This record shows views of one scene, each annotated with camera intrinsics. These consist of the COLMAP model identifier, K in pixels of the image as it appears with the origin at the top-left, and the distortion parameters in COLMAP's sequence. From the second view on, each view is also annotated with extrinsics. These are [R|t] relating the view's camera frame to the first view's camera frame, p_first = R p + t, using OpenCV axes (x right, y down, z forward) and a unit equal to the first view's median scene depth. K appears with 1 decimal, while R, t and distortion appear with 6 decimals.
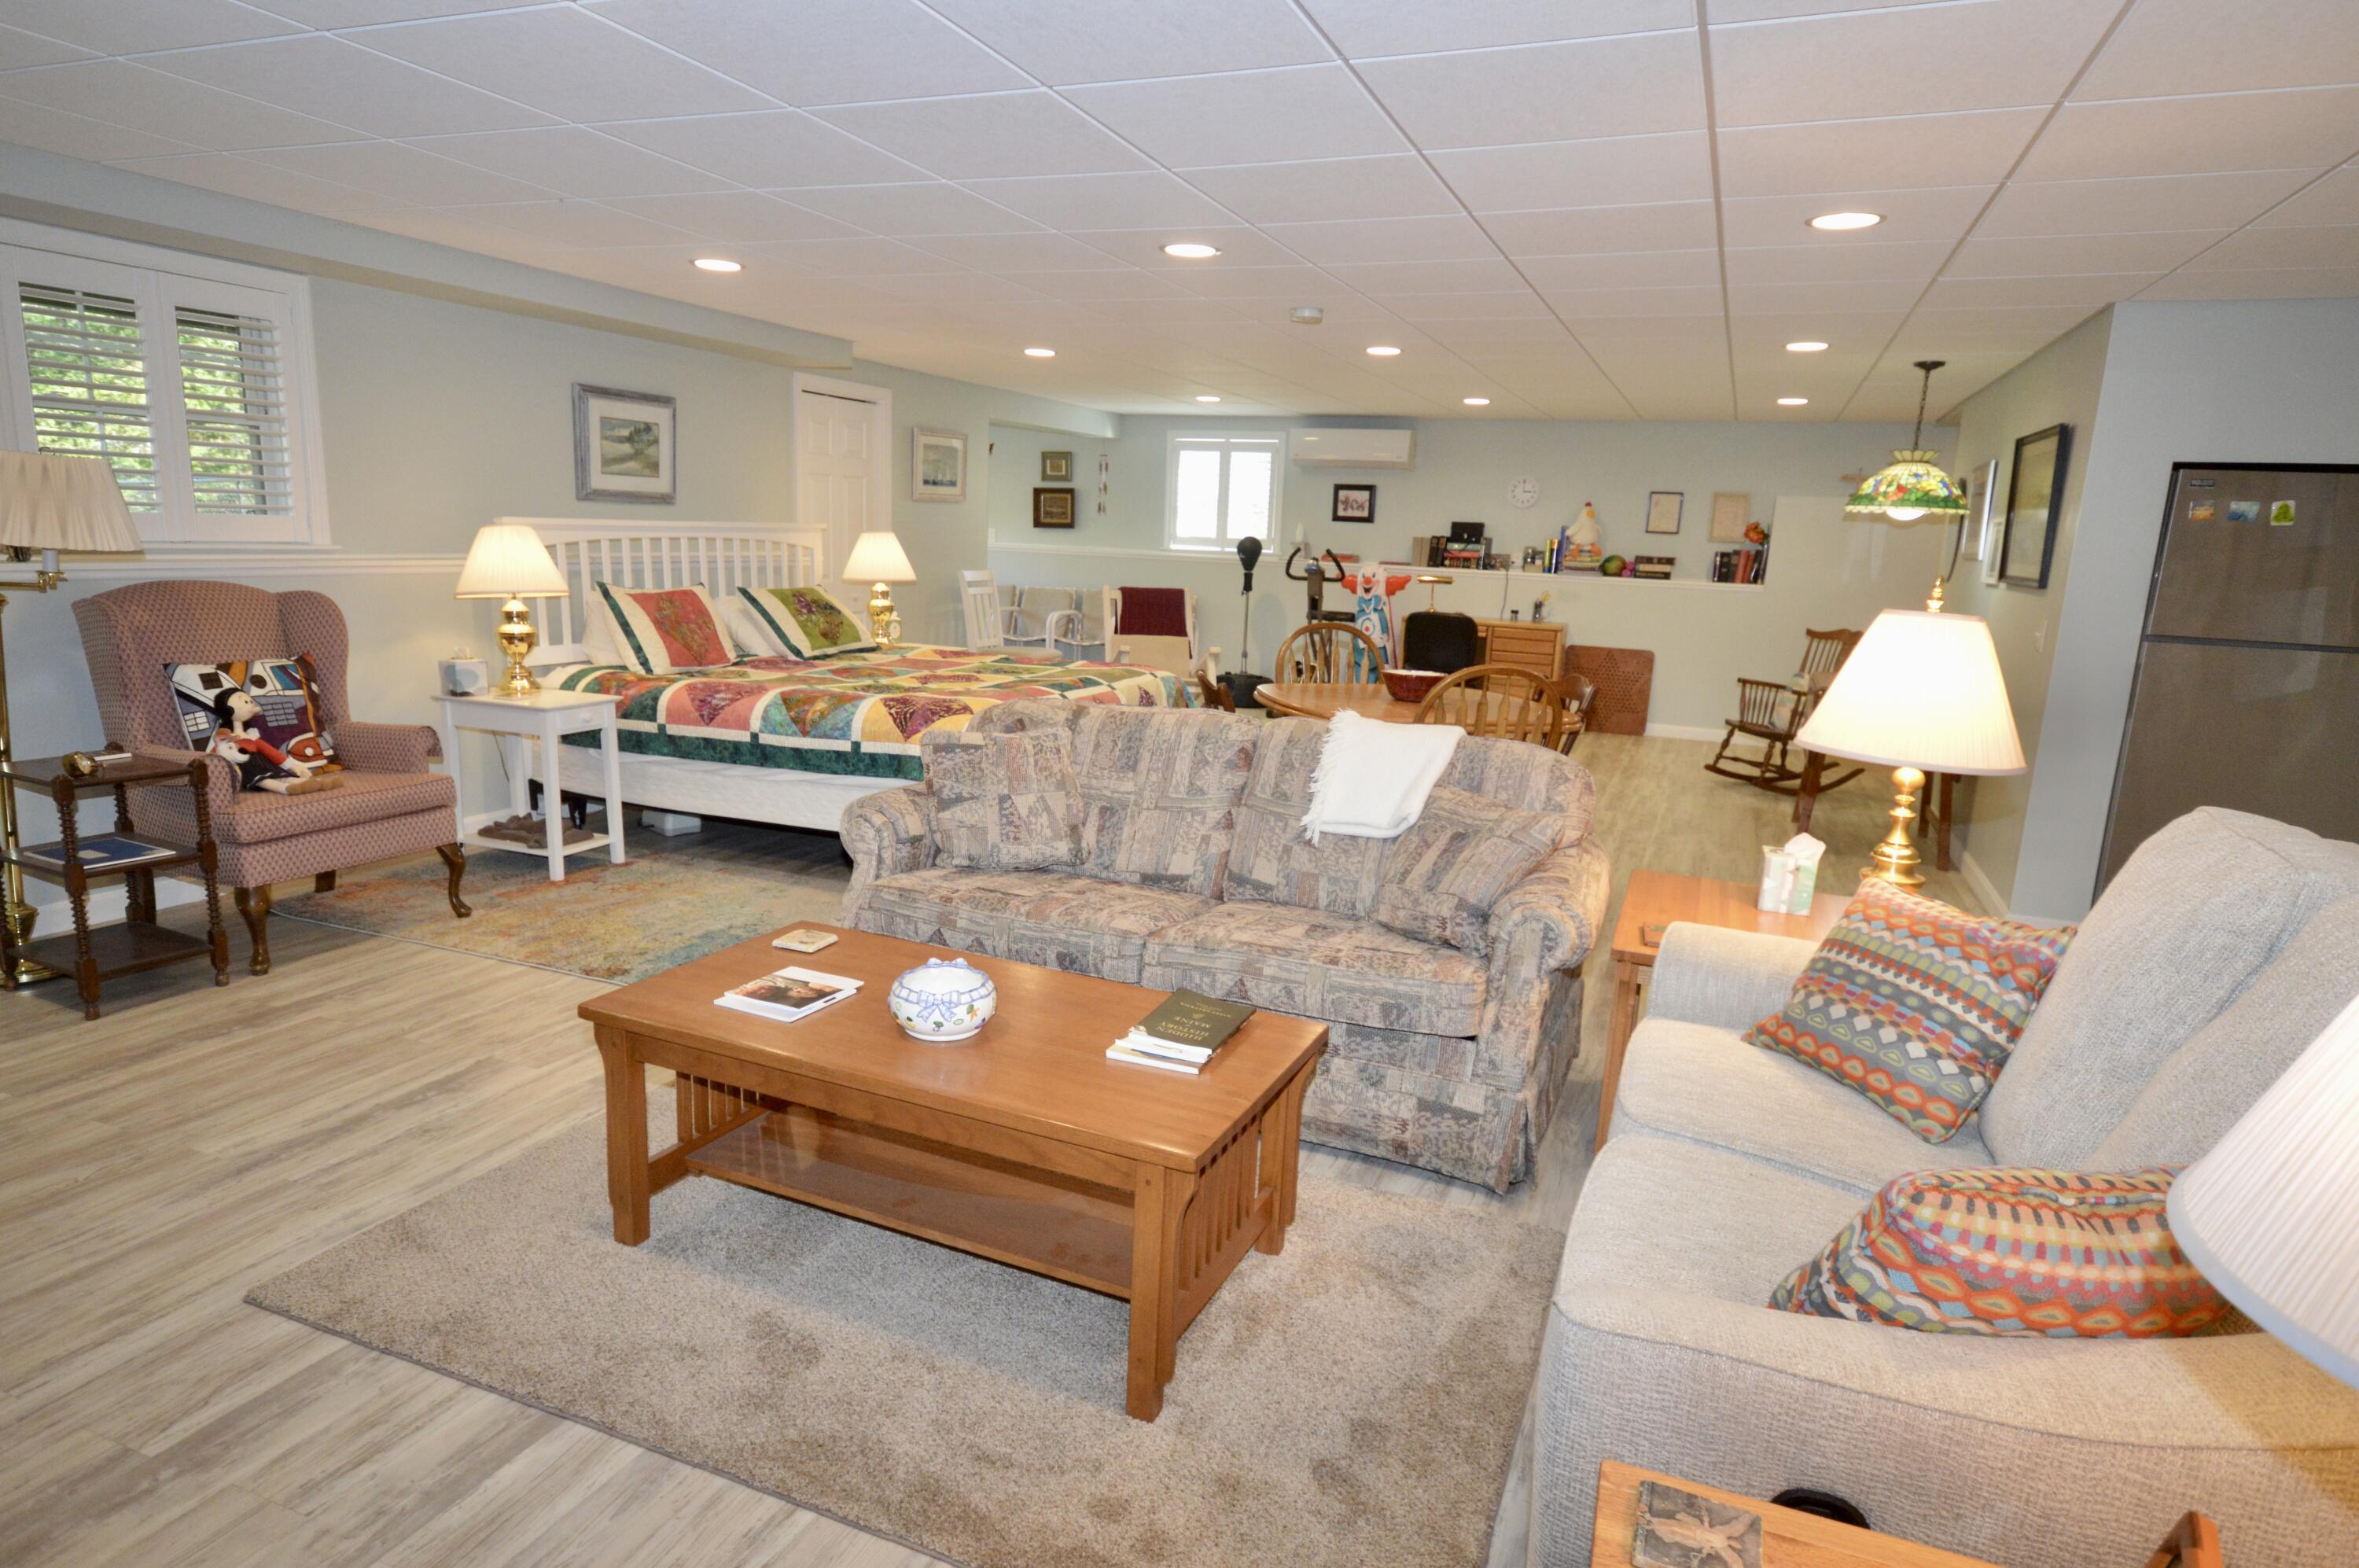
lens RADIAL K [[1325.6, 0, 1172.3], [0, 1325.6, 773.9], [0, 0, 1]] dist [0.013183, -0.000527]
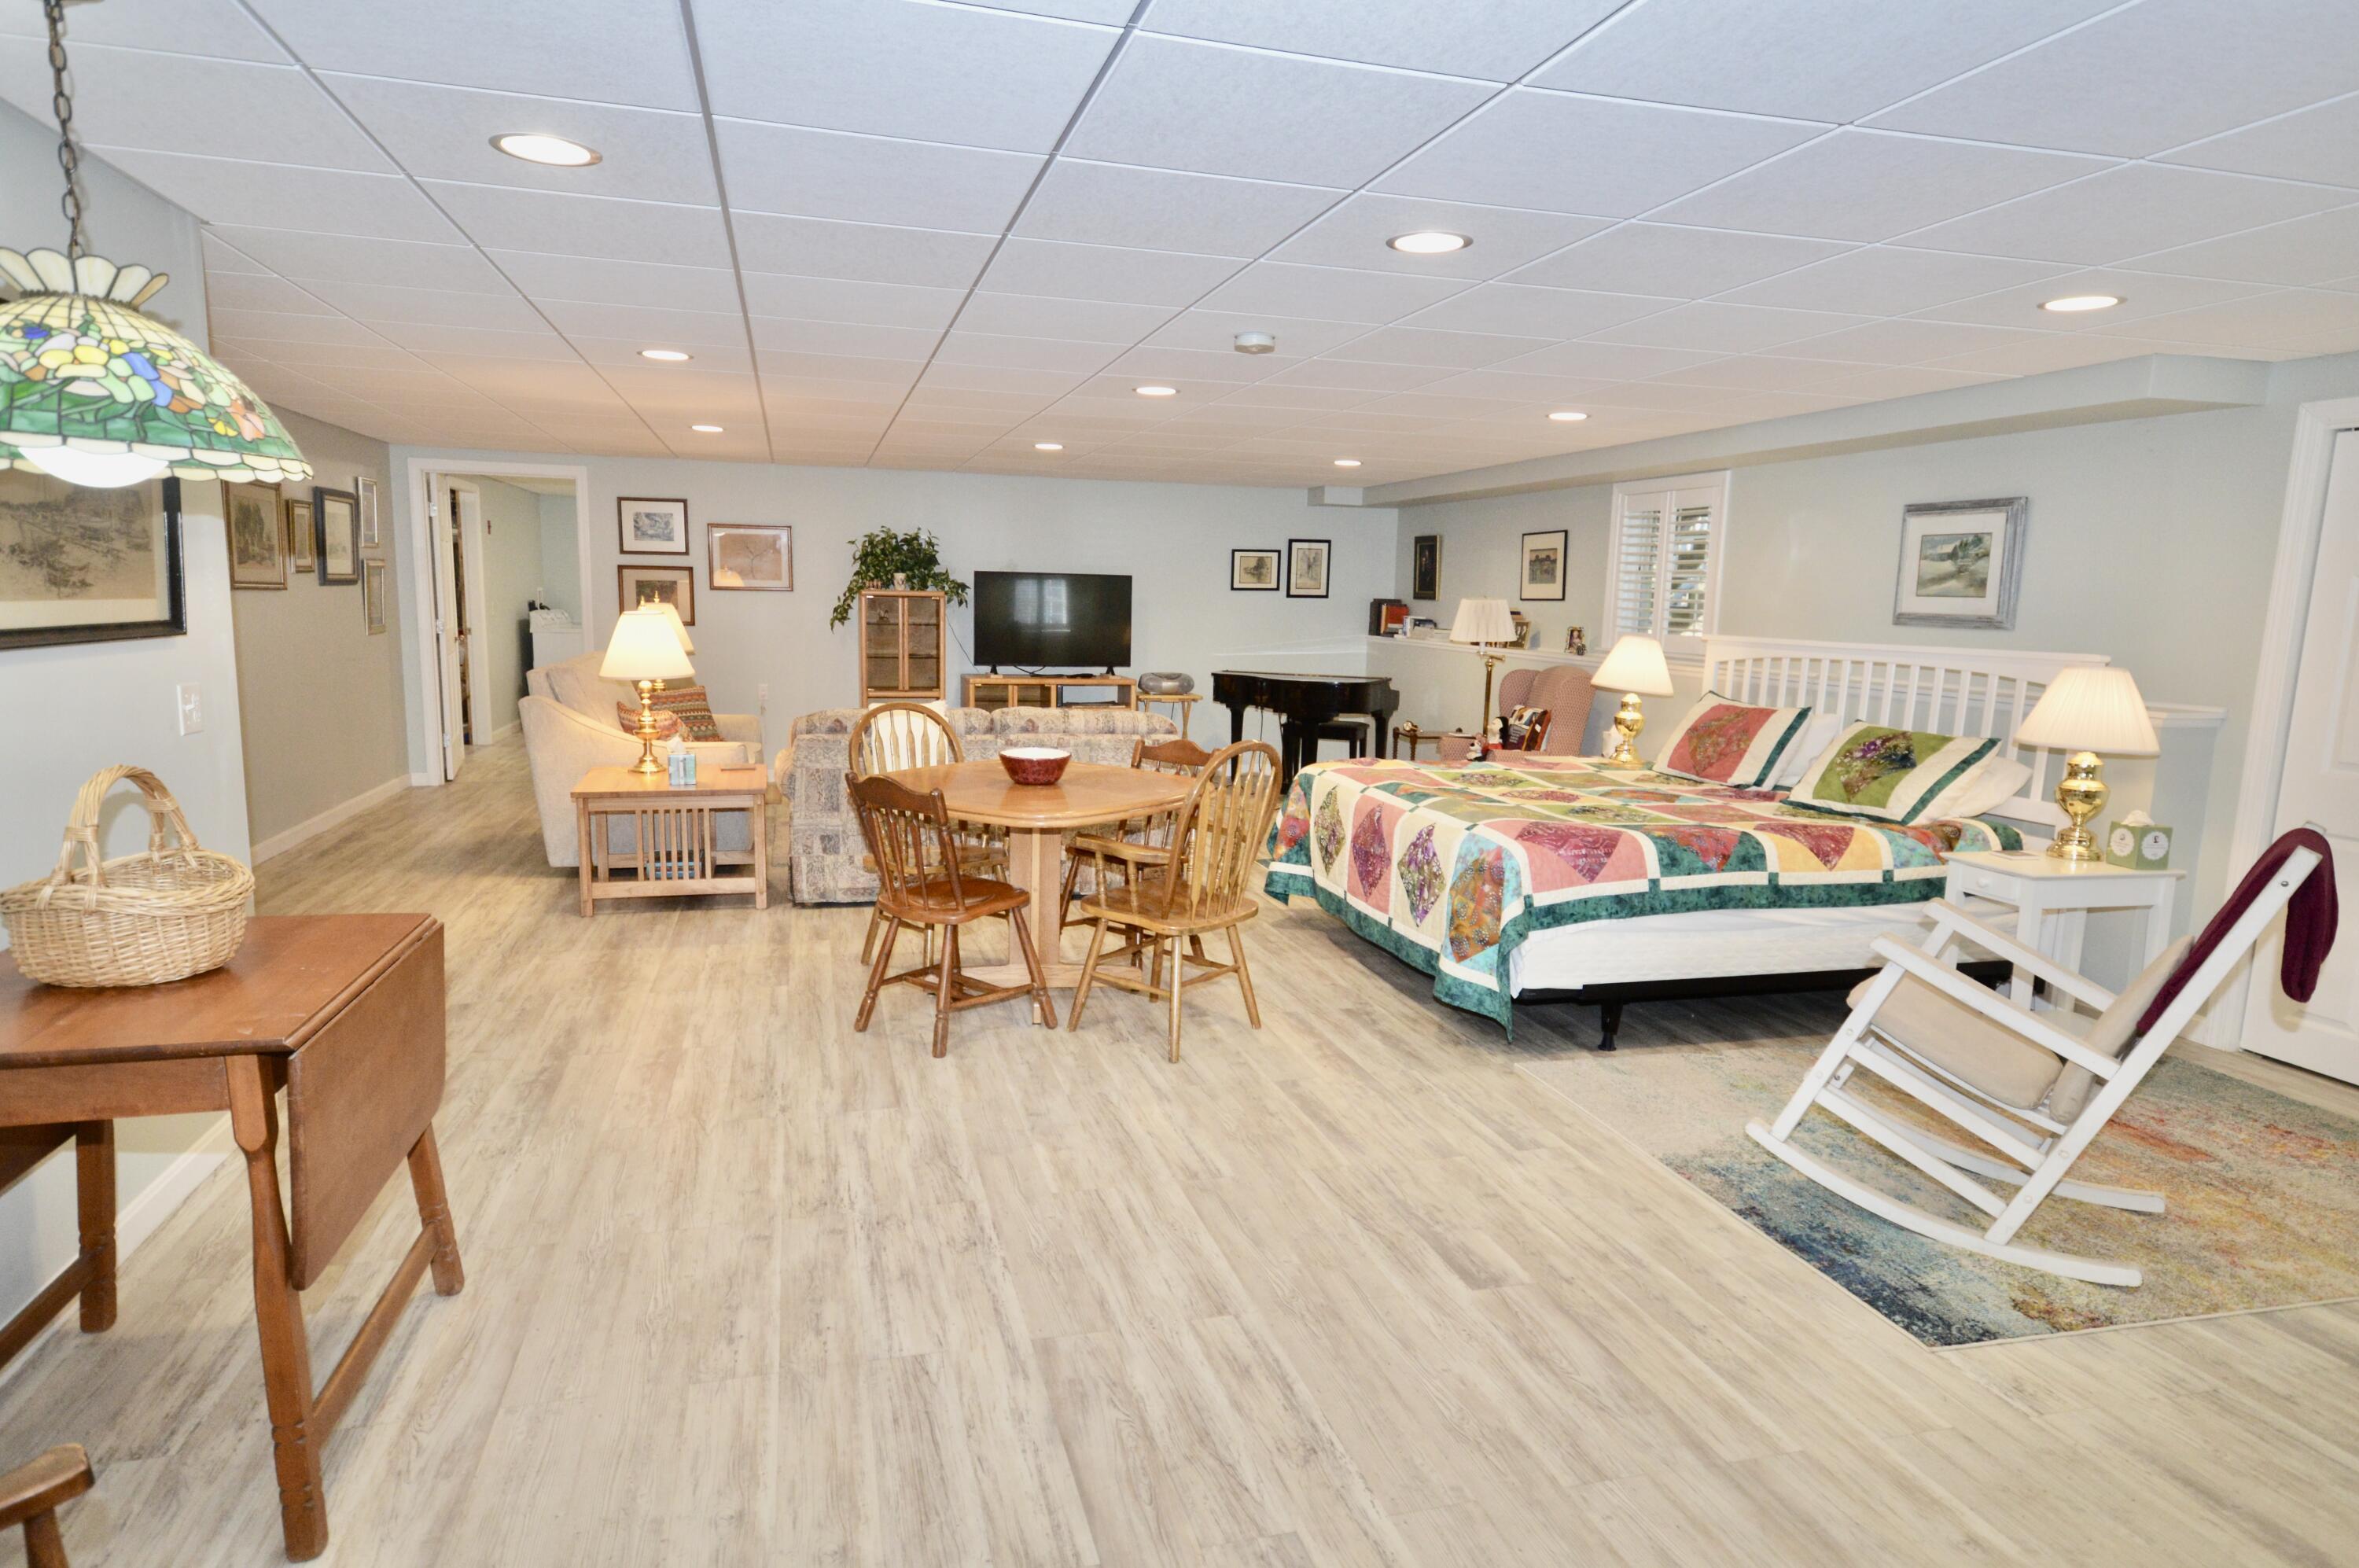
lens RADIAL K [[1352.8, 0, 1165.1], [0, 1352.8, 791.1], [0, 0, 1]] dist [-0.000716, -0.000106]
pose [[-0.784091, 0.027989, -0.620014, 0.354556], [-0.175554, 0.948184, 0.264816, -0.160234], [0.595299, 0.316486, -0.738549, 0.897493]]
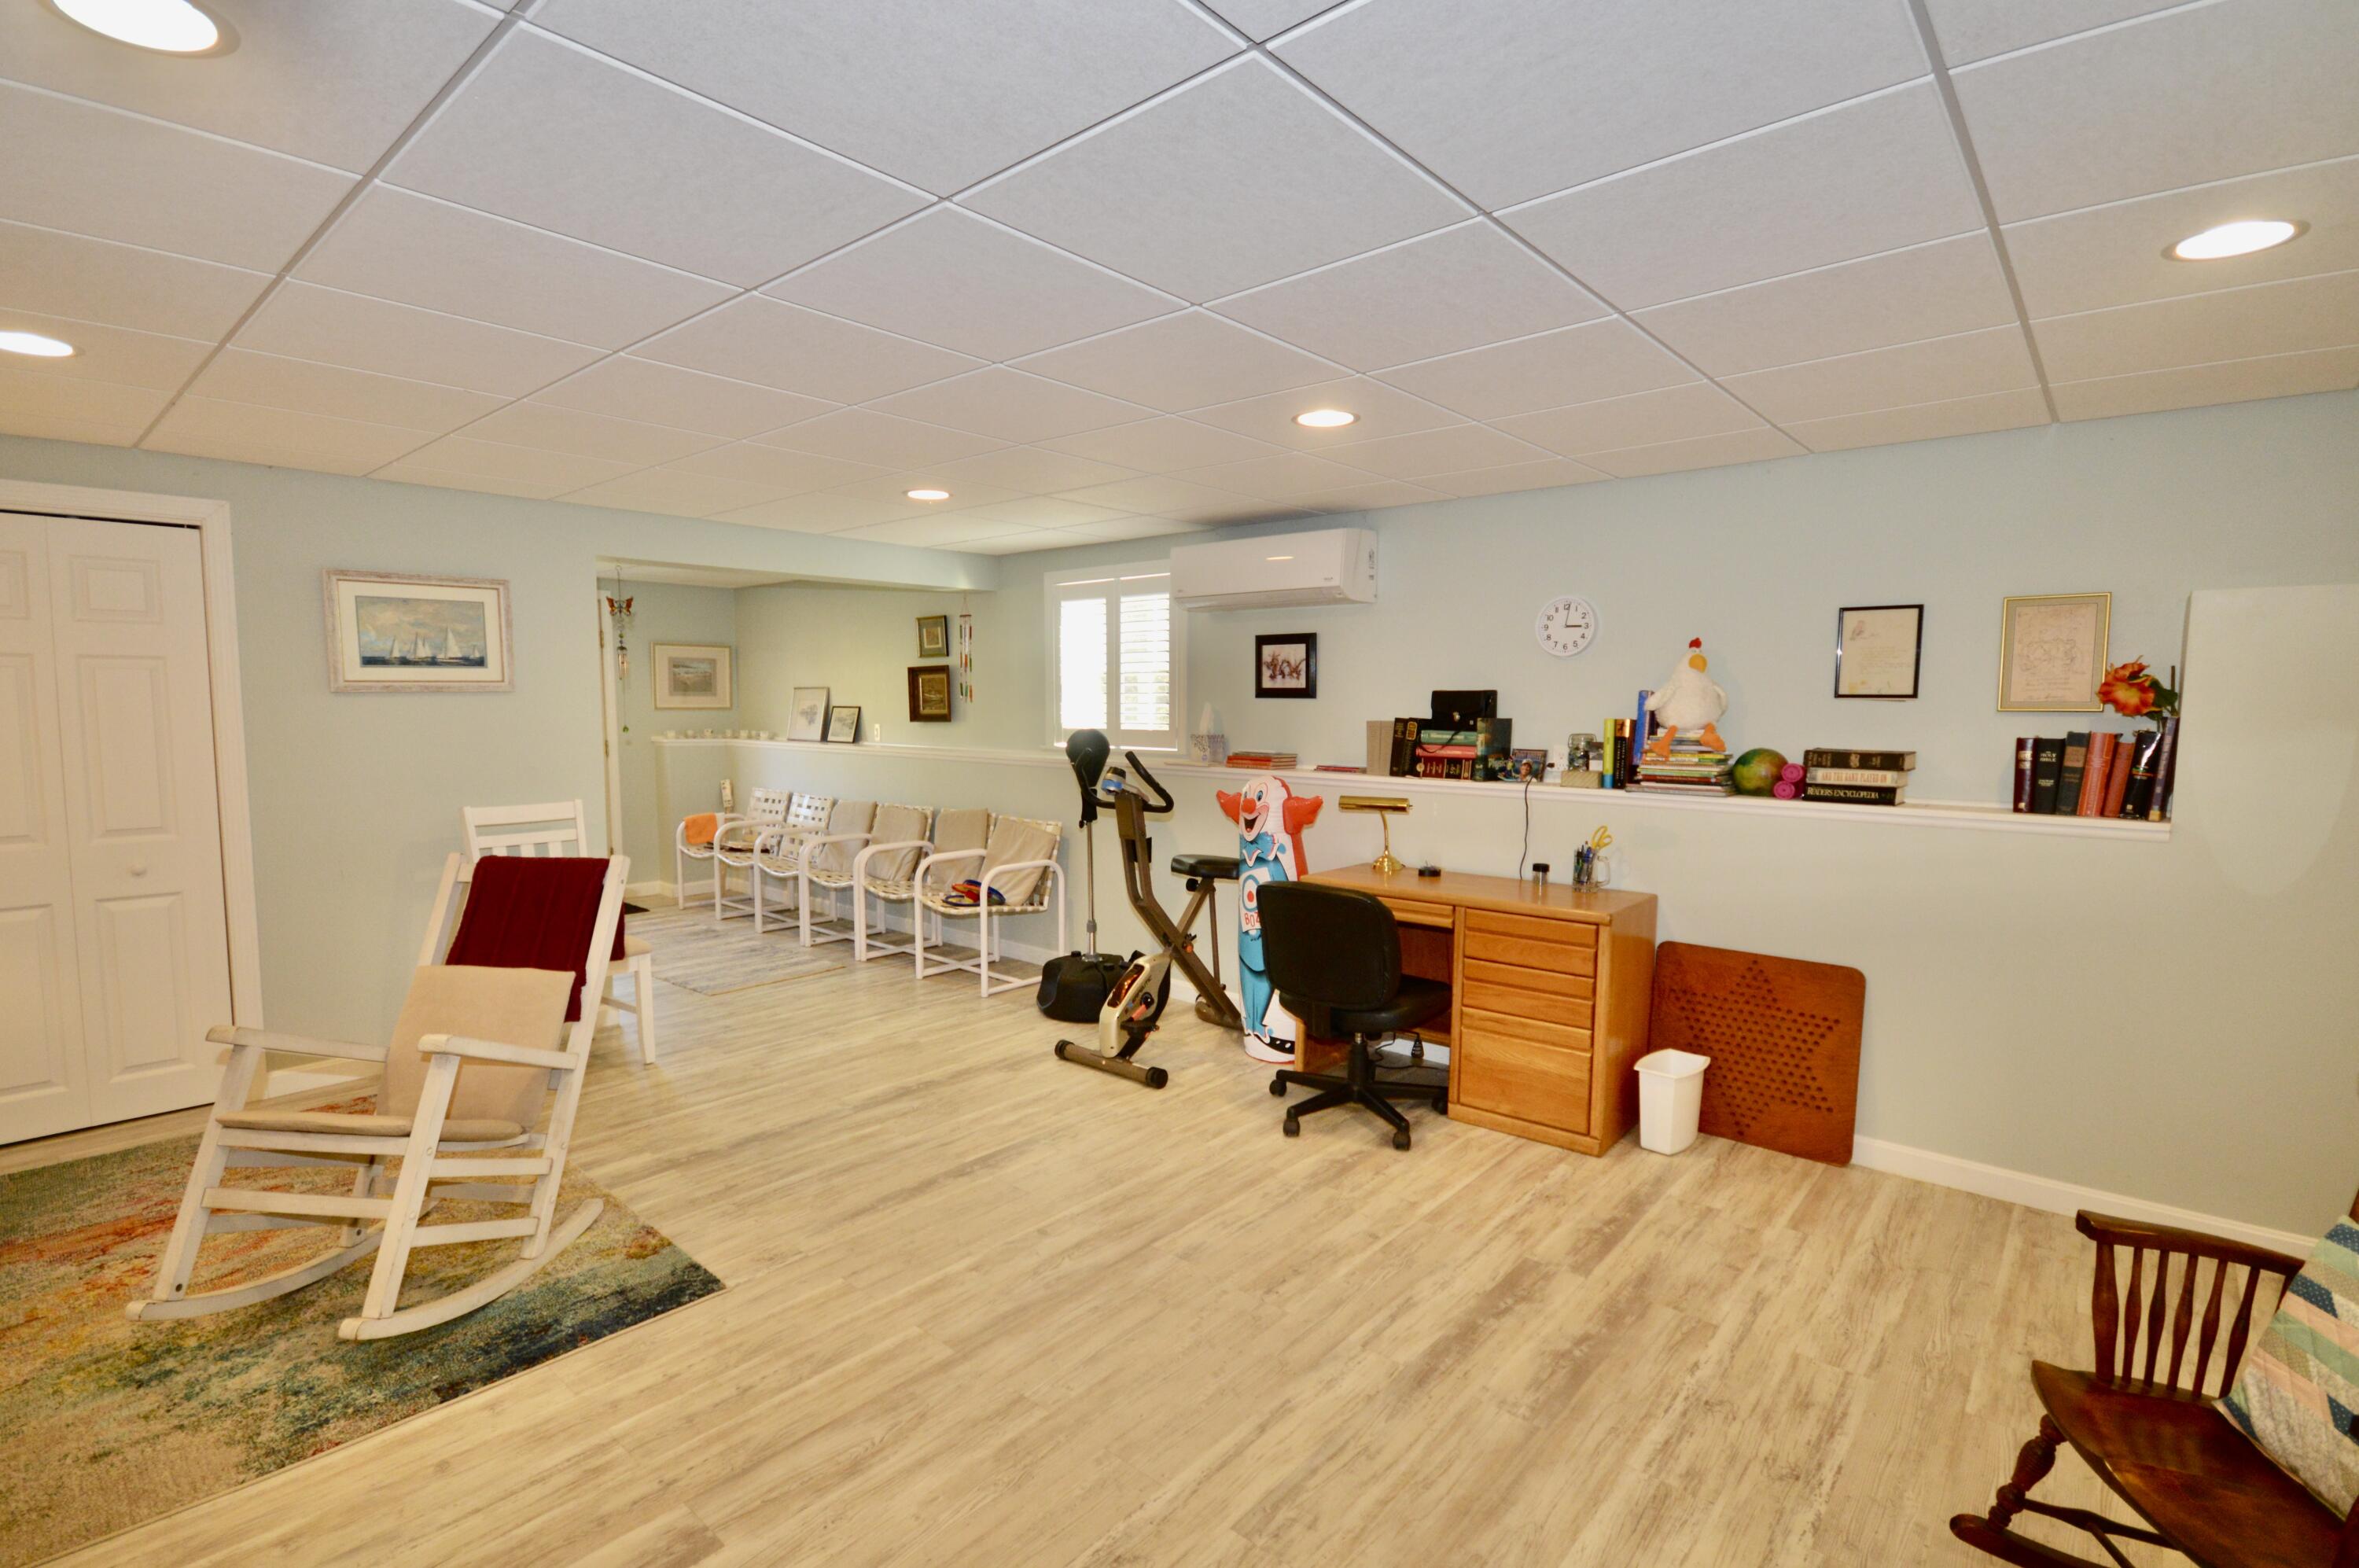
lens RADIAL K [[1082.3, 0, 1179.7], [0, 1082.3, 793.3], [0, 0, 1]] dist [0.004678, -0.000080]
pose [[0.947446, -0.010259, -0.319752, 0.263737], [-0.023708, 0.994486, -0.102156, -0.107045], [0.319036, 0.104368, 0.941978, 0.588470]]
